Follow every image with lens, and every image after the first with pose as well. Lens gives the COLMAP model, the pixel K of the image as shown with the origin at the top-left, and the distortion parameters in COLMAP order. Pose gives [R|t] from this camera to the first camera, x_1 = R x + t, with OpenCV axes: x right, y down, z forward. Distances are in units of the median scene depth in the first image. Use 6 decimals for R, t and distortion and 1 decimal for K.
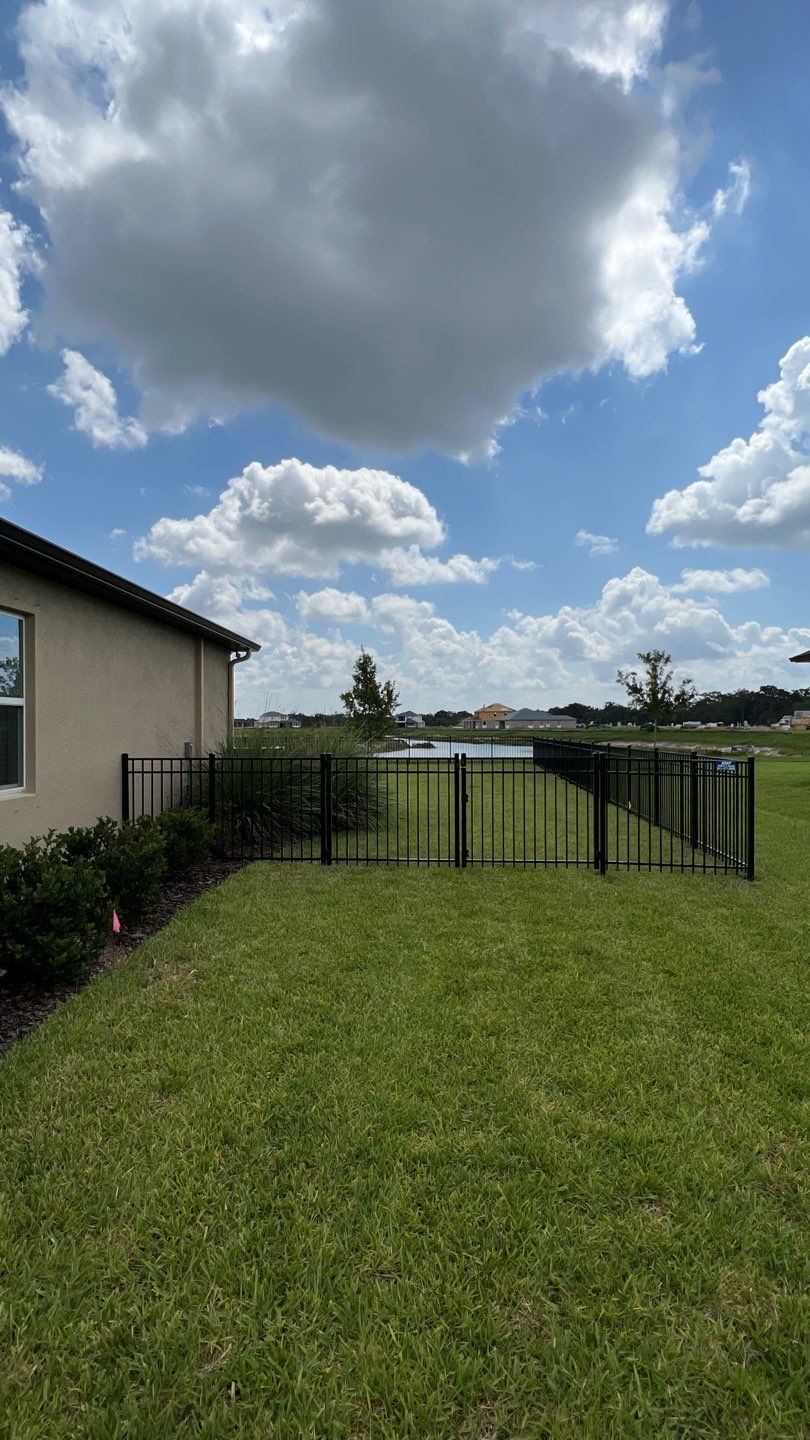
lens RADIAL K [[707.2, 0, 397.2], [0, 707.2, 720.9], [0, 0, 1]] dist [-0.005311, 0.000131]
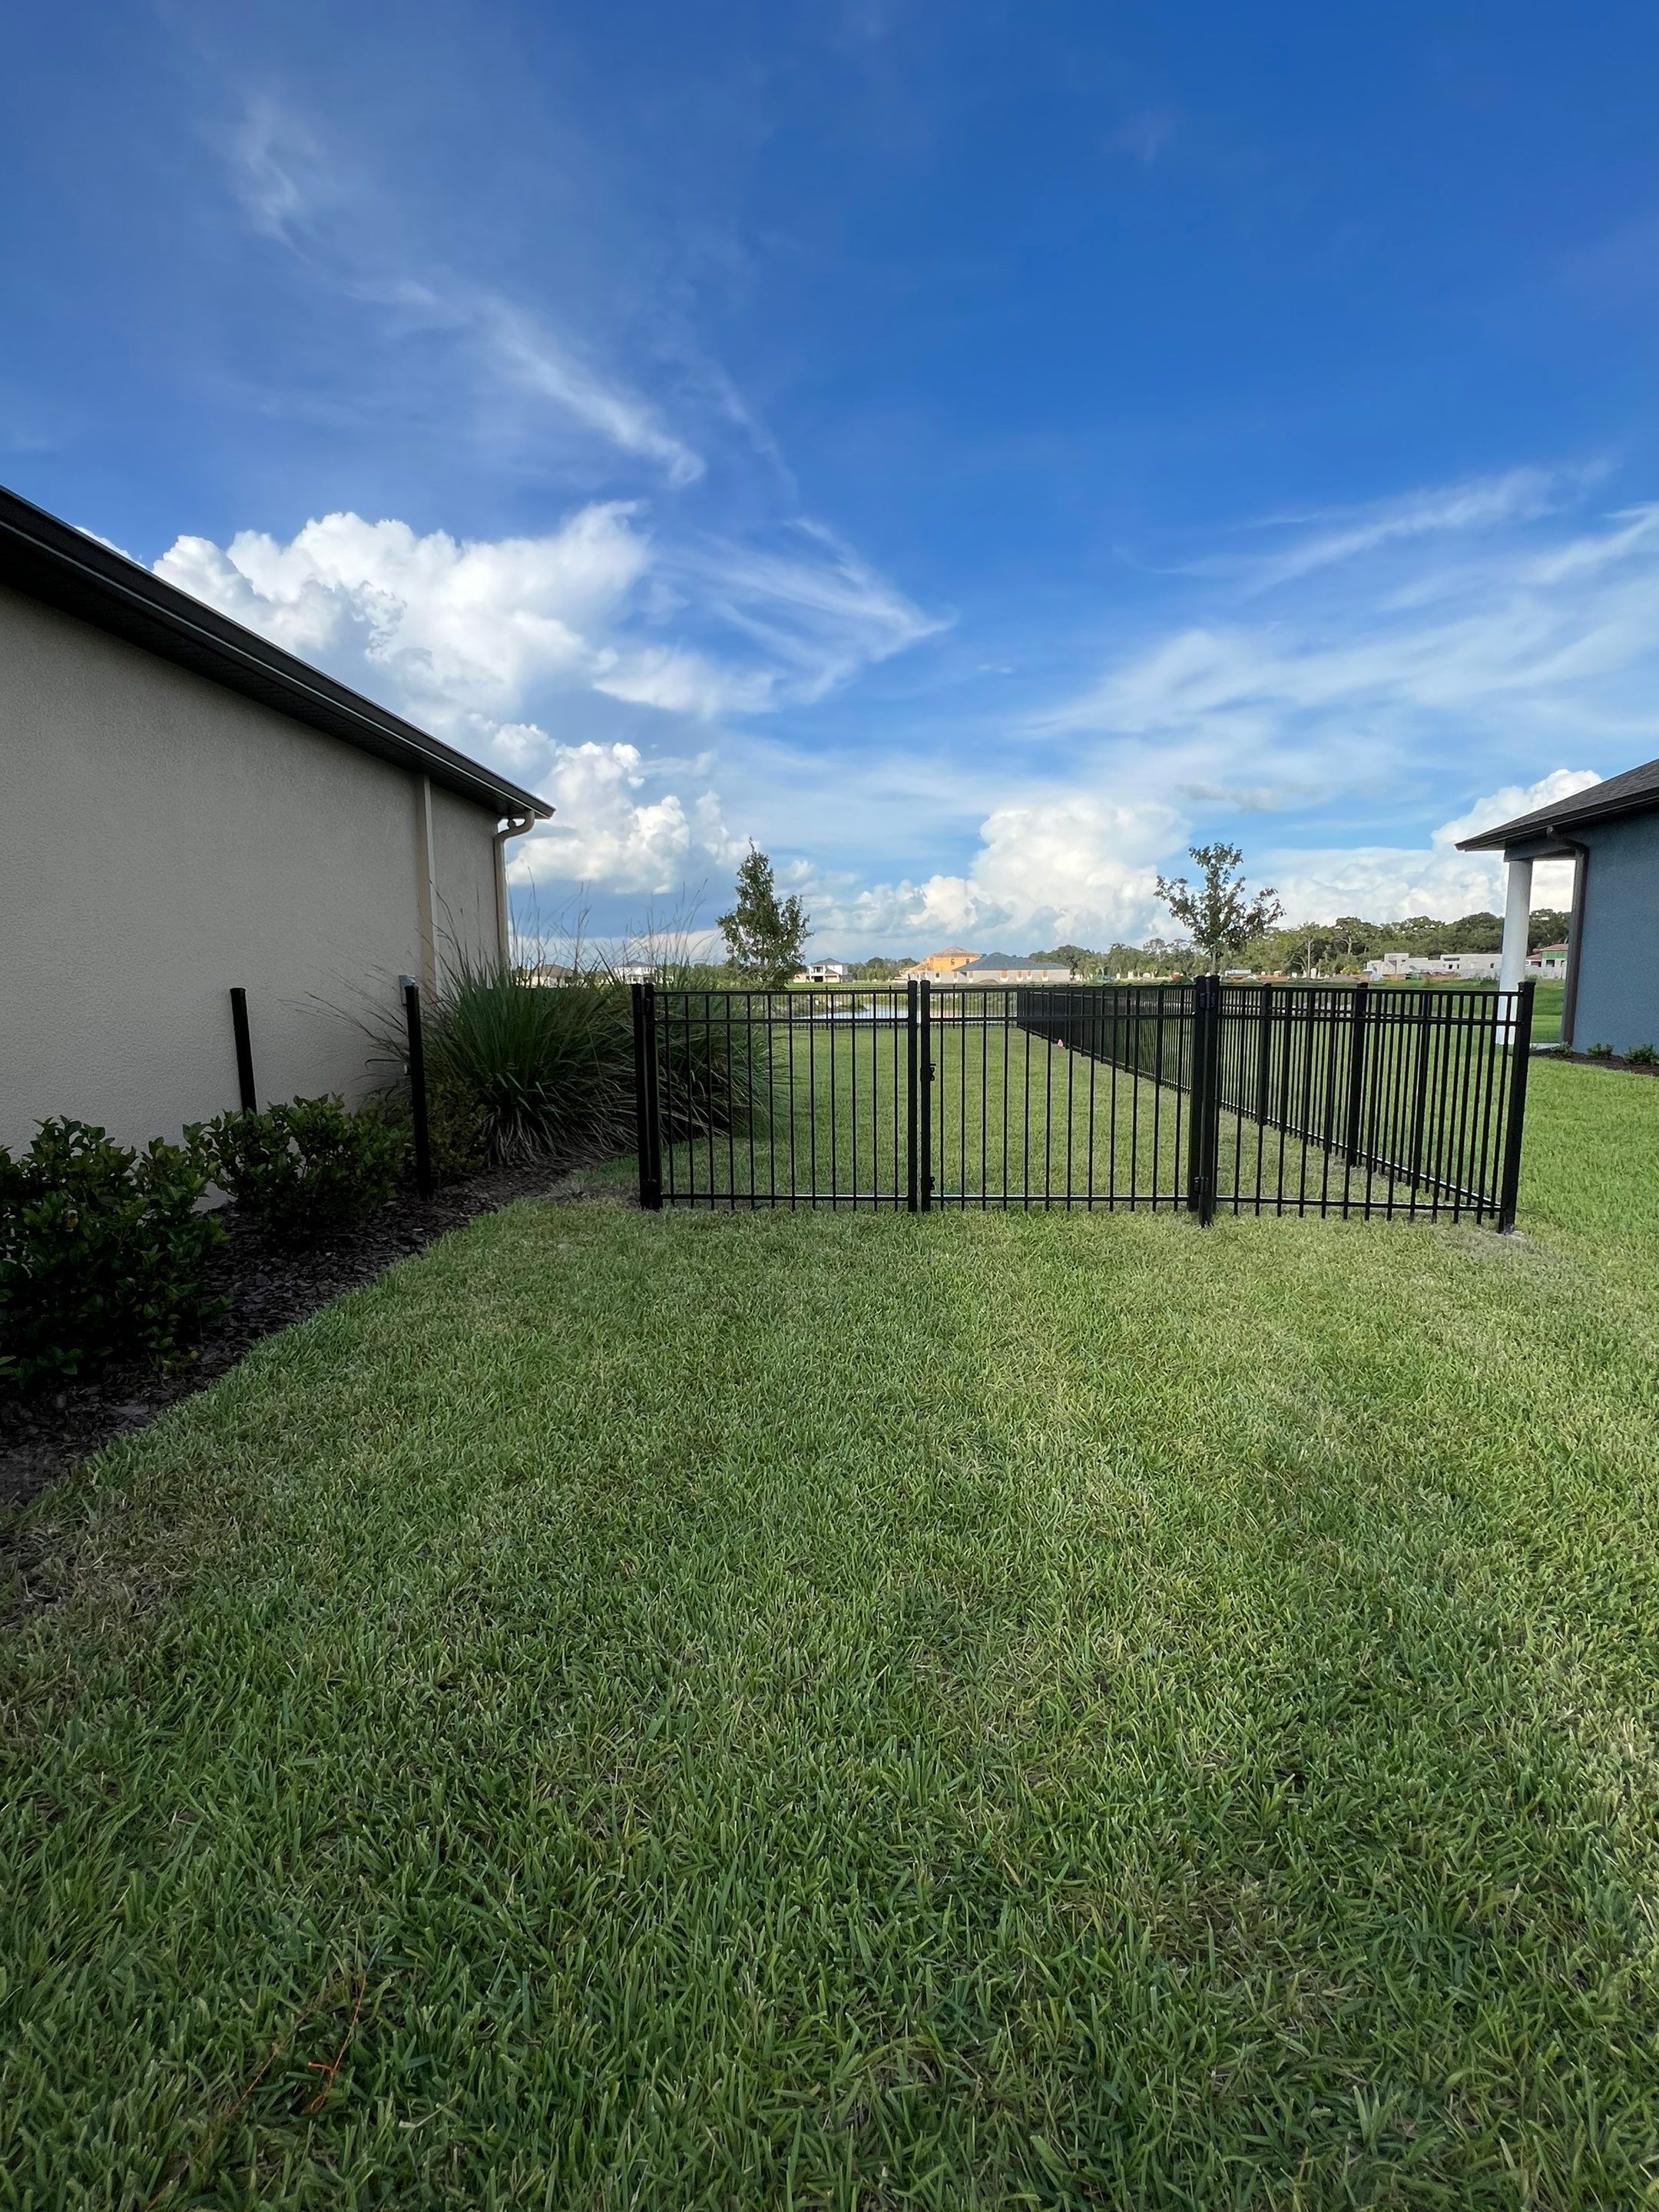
lens RADIAL K [[993.0, 0, 820.1], [0, 993.0, 1126.8], [0, 0, 1]] dist [-0.005256, 0.000371]
pose [[0.999950, -0.007899, 0.006104, 0.004909], [0.006879, 0.988355, 0.152011, 0.012583], [-0.007233, -0.151962, 0.988360, 0.095750]]
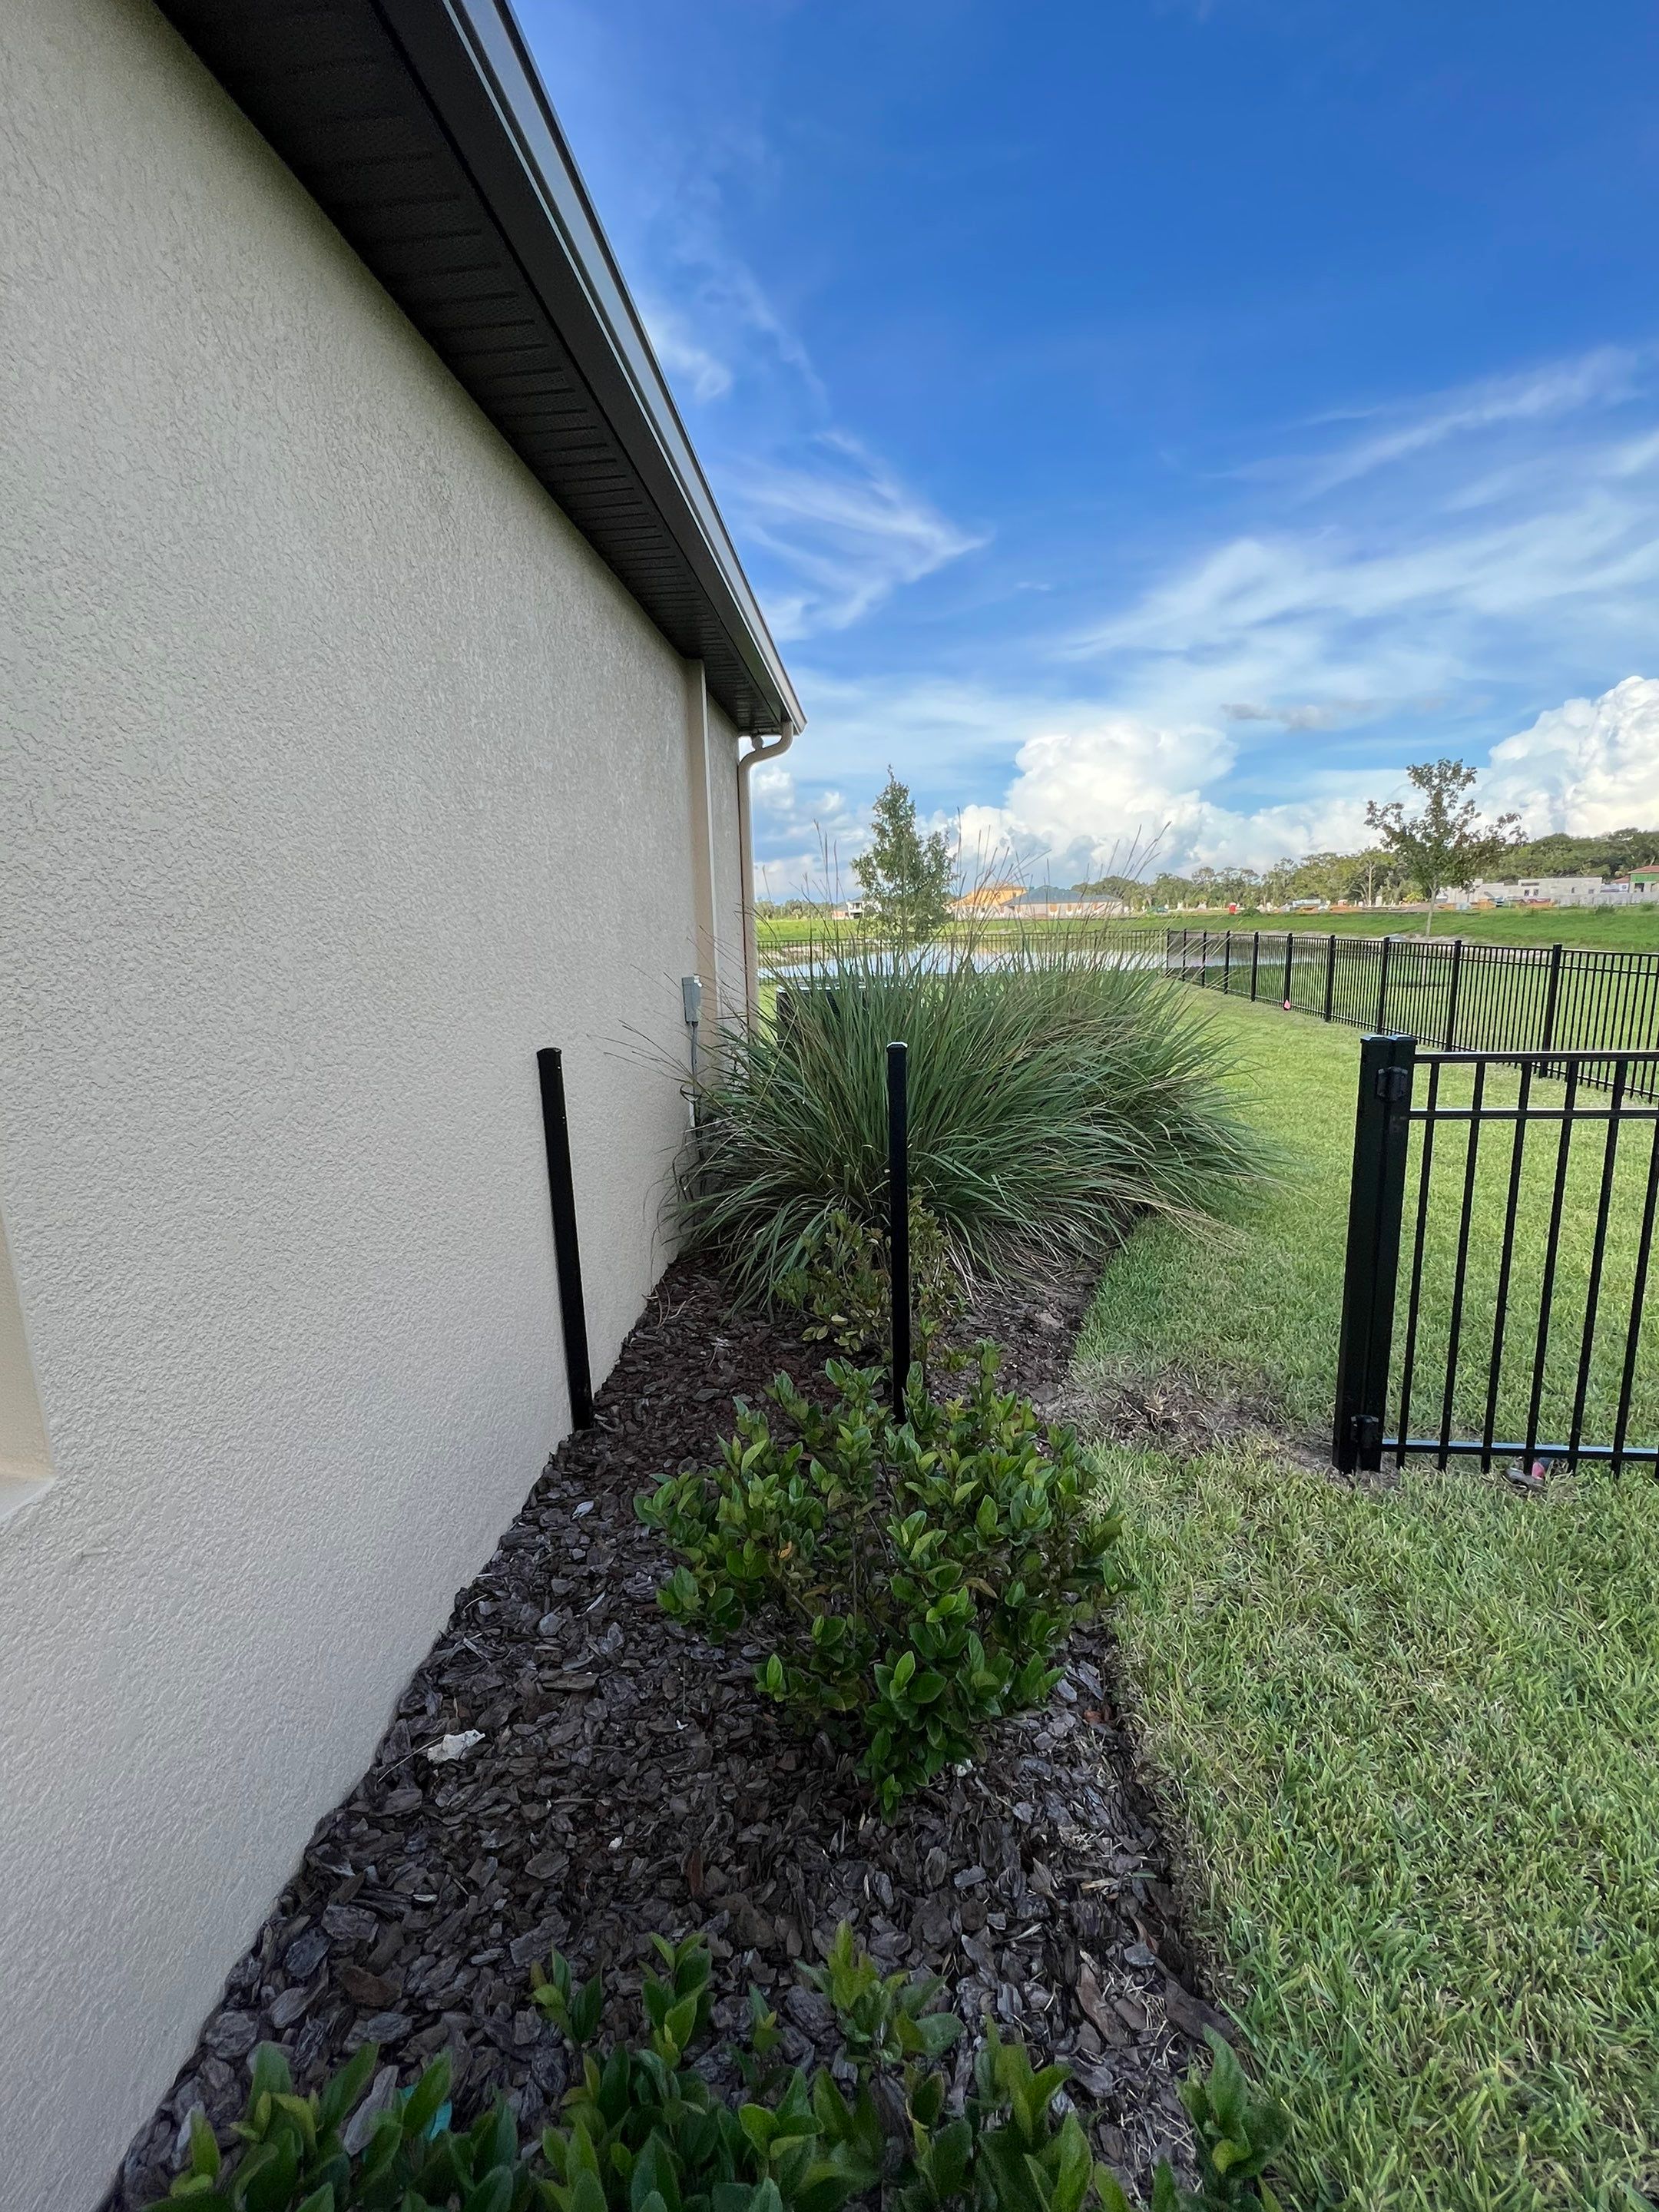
lens RADIAL K [[985.4, 0, 810.0], [0, 985.4, 1117.4], [0, 0, 1]] dist [0.000088, -0.001878]
pose [[0.999287, -0.015433, -0.034445, -0.089035], [0.022224, 0.978197, 0.206488, -0.000627], [0.030507, -0.207106, 0.977843, 0.206873]]
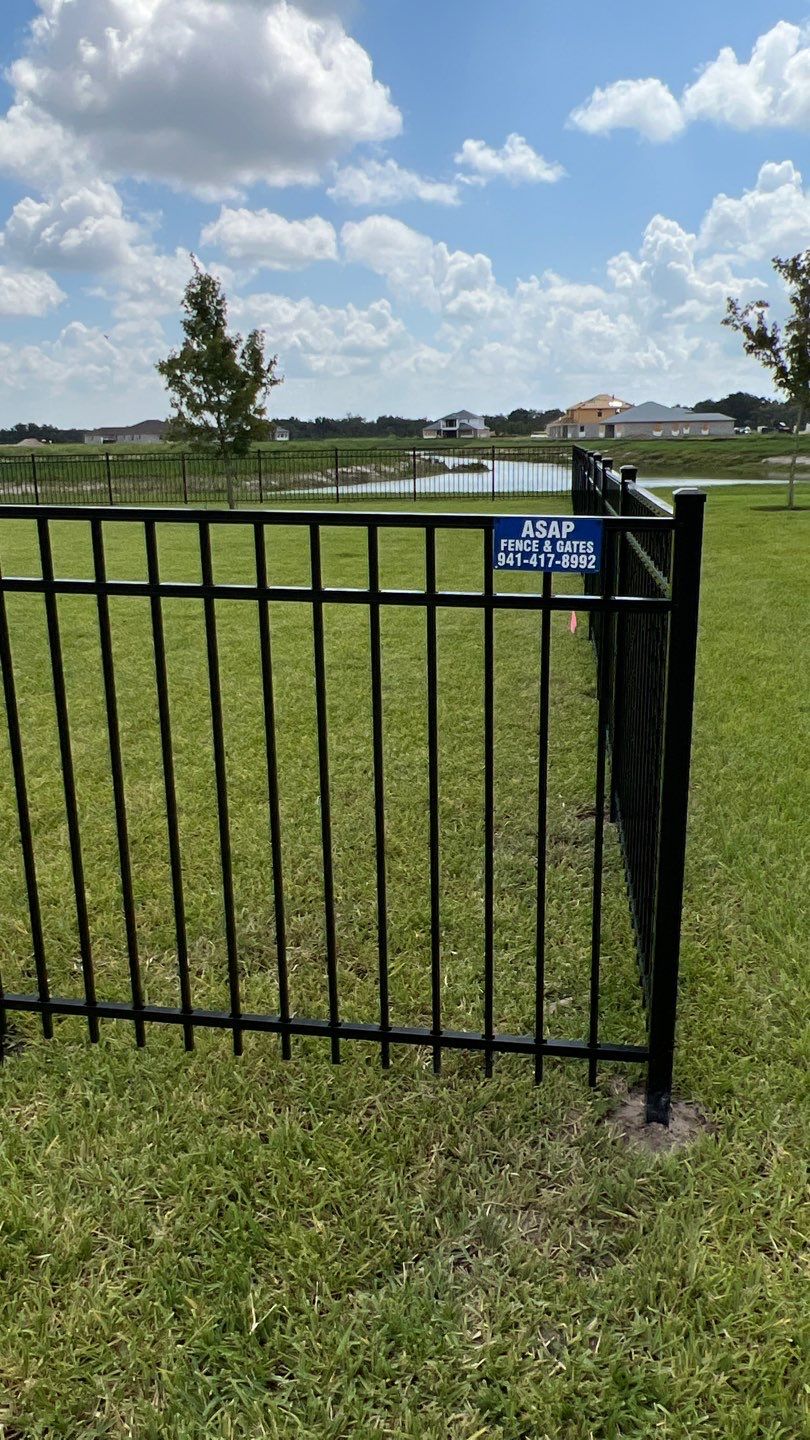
lens RADIAL K [[1062.3, 0, 404.9], [0, 1062.3, 718.1], [0, 0, 1]] dist [0.030287, -0.000521]
pose [[0.998536, 0.001123, -0.054074, 0.134582], [0.013090, 0.965045, 0.261756, 0.009739], [0.052478, -0.262081, 0.963618, 0.223833]]
